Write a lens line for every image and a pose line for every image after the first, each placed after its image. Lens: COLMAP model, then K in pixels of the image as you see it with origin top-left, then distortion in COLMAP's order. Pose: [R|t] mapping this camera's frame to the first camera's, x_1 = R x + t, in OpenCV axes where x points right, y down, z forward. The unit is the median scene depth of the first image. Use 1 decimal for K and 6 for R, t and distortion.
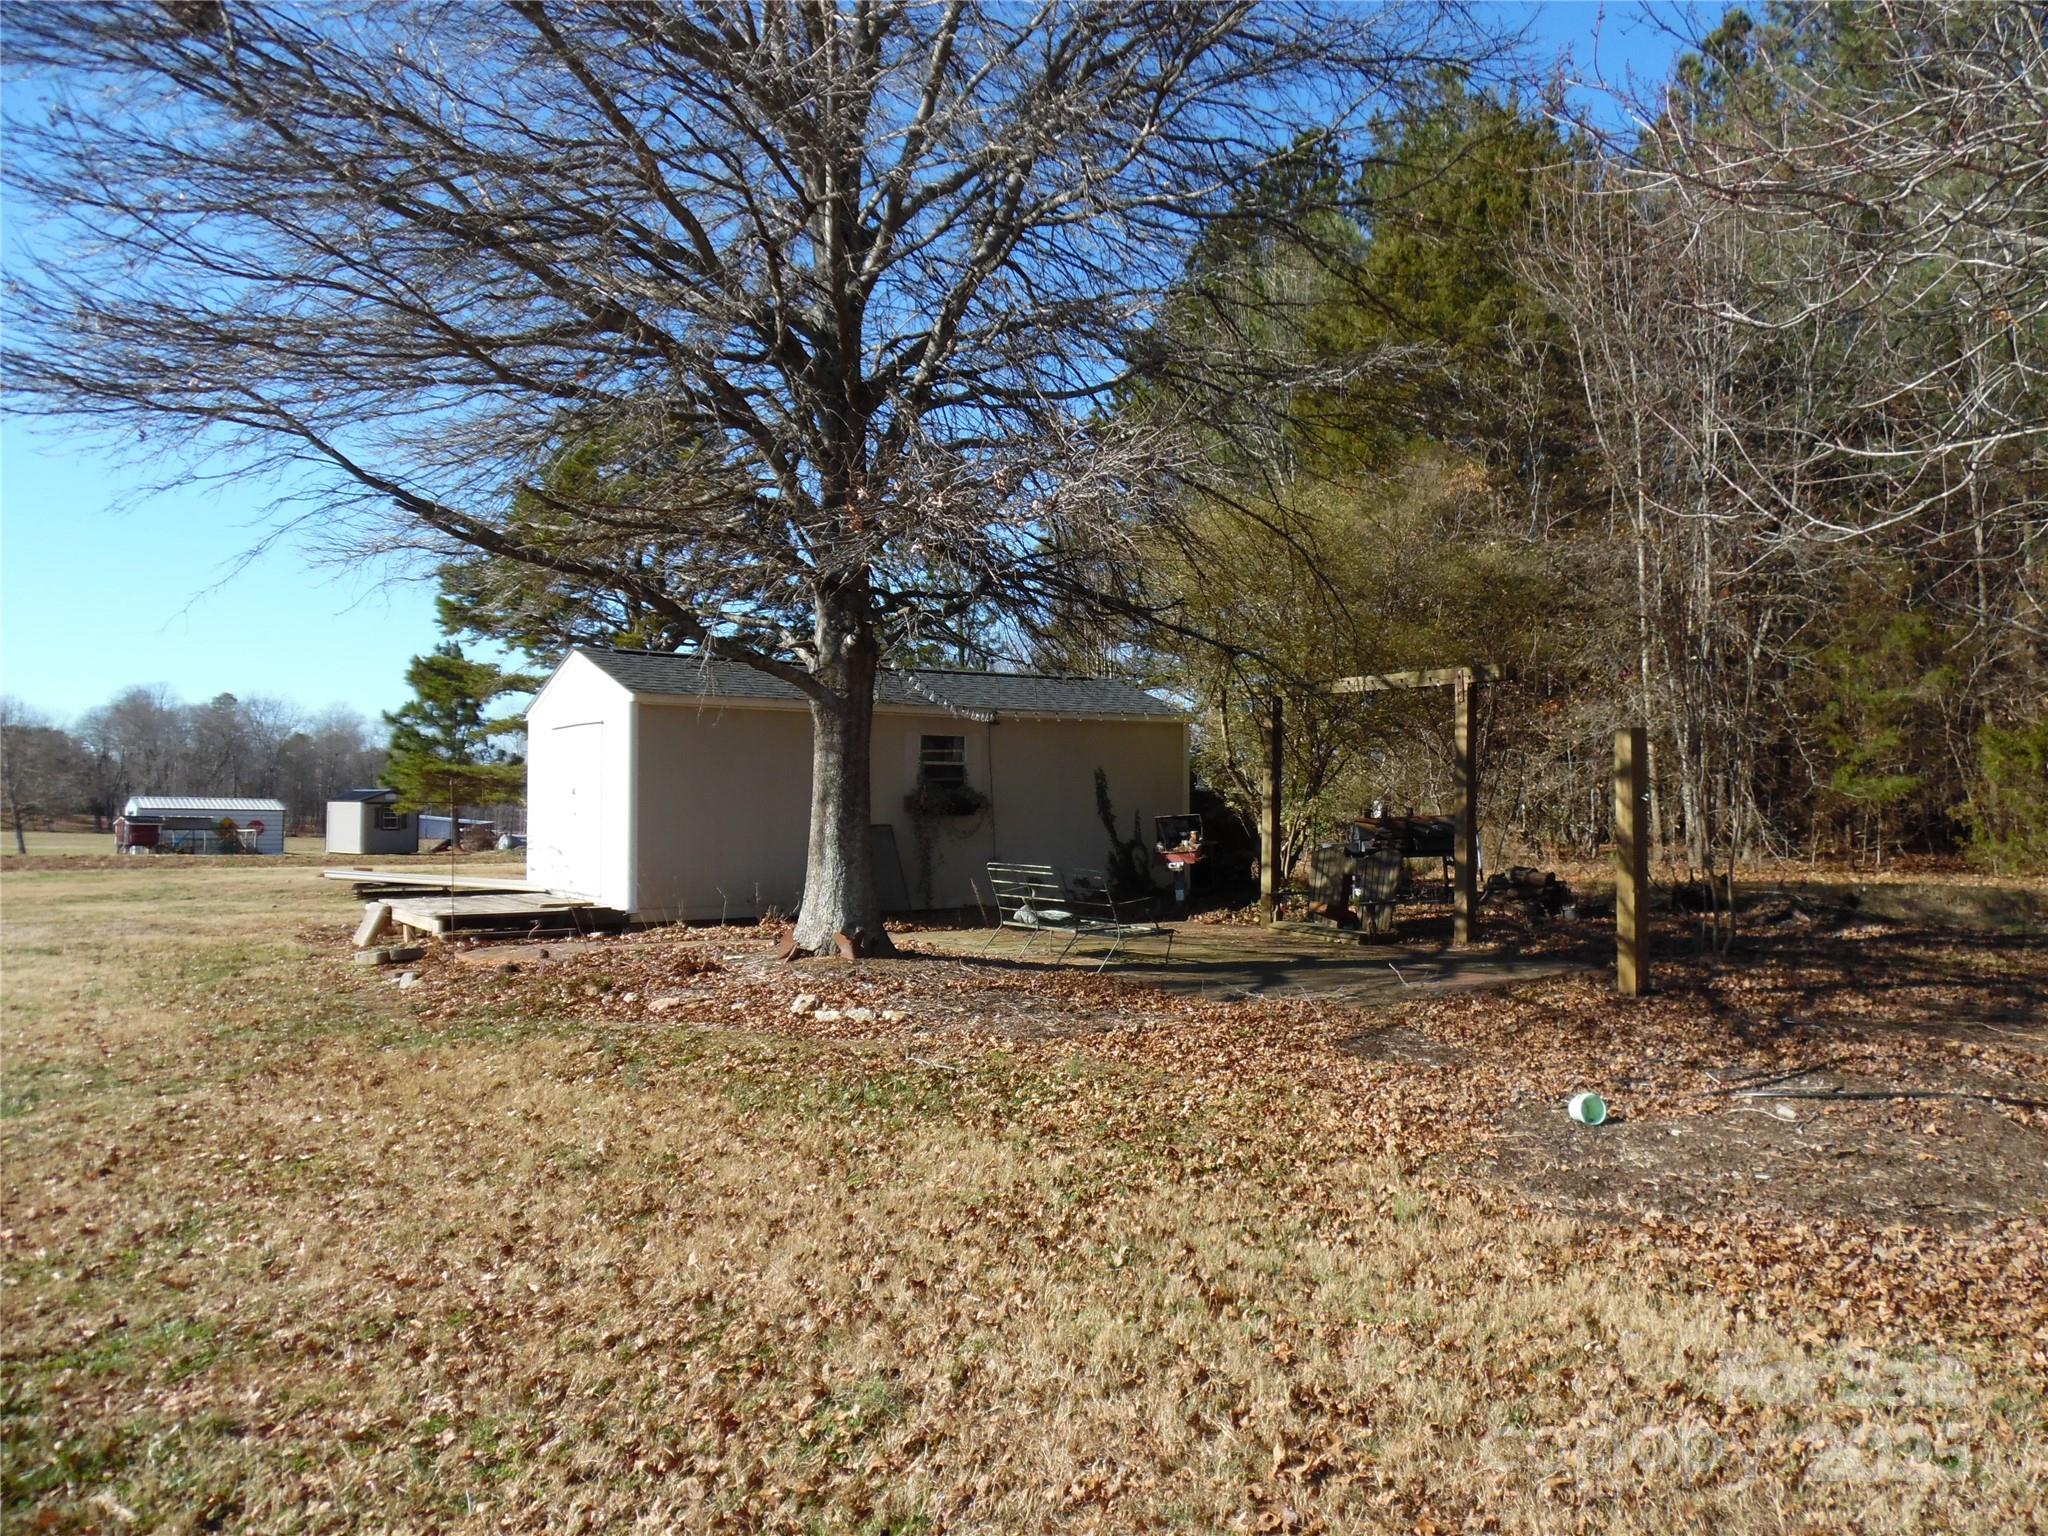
lens RADIAL K [[1497.9, 0, 1041.9], [0, 1497.9, 763.3], [0, 0, 1]] dist [0.002983, -0.003210]
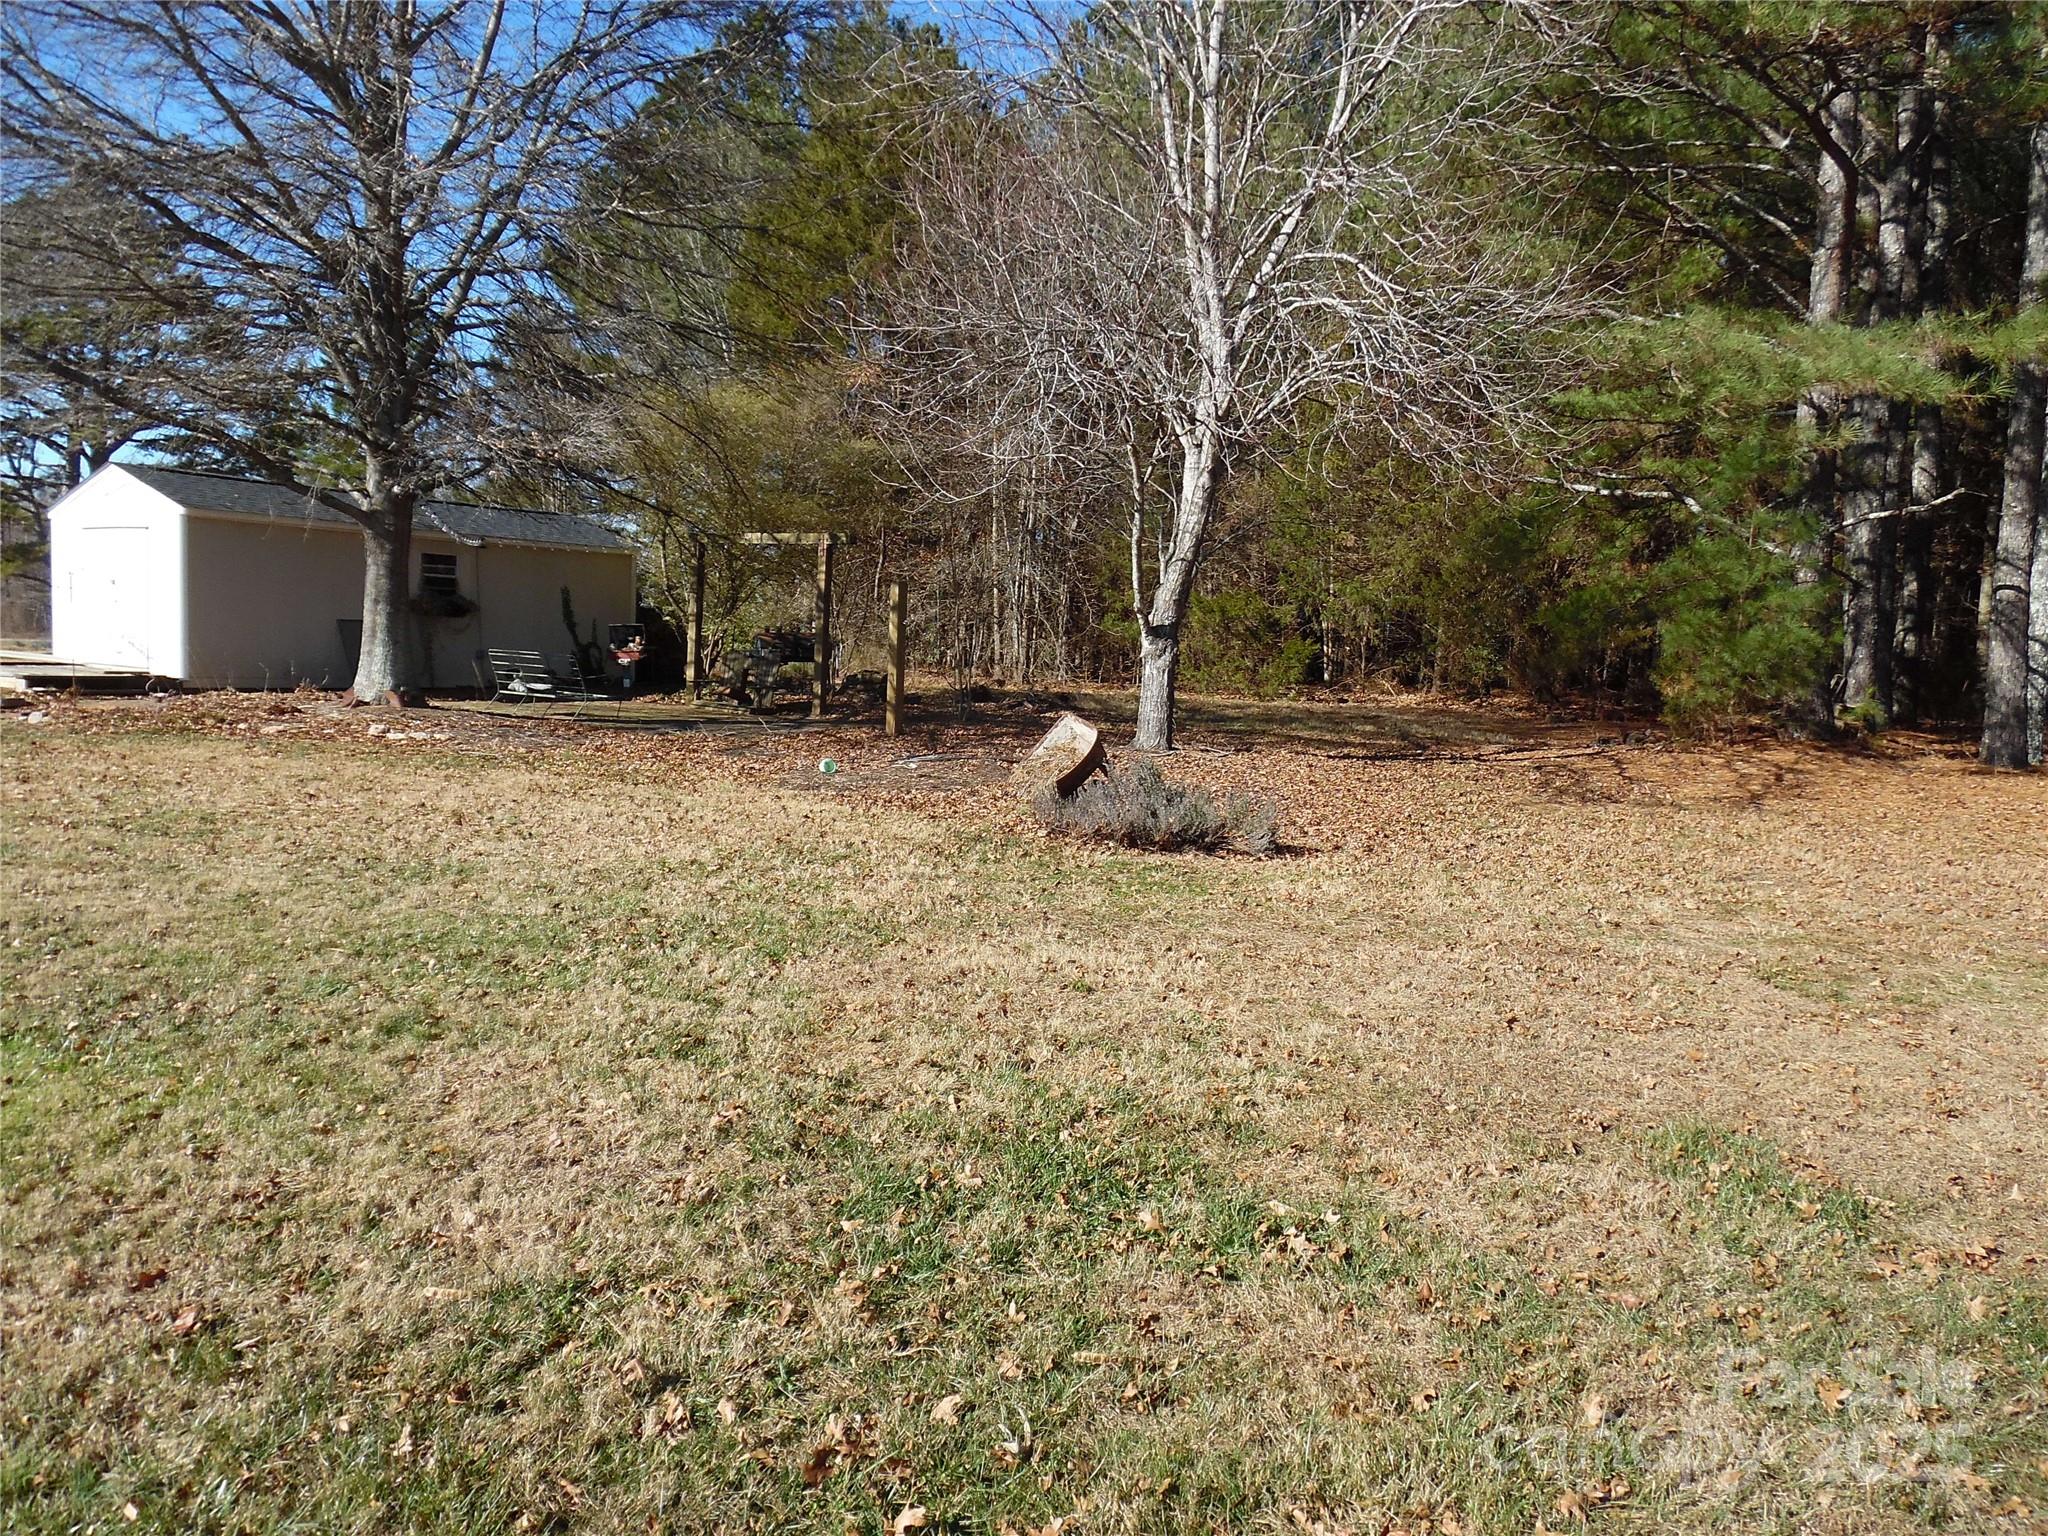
lens RADIAL K [[1497.9, 0, 1041.9], [0, 1497.9, 763.3], [0, 0, 1]] dist [0.002983, -0.003210]
pose [[0.934672, 0.012806, 0.355280, -0.045802], [-0.053984, 0.992875, 0.106233, -0.005961], [-0.351388, -0.118472, 0.928704, -0.489022]]
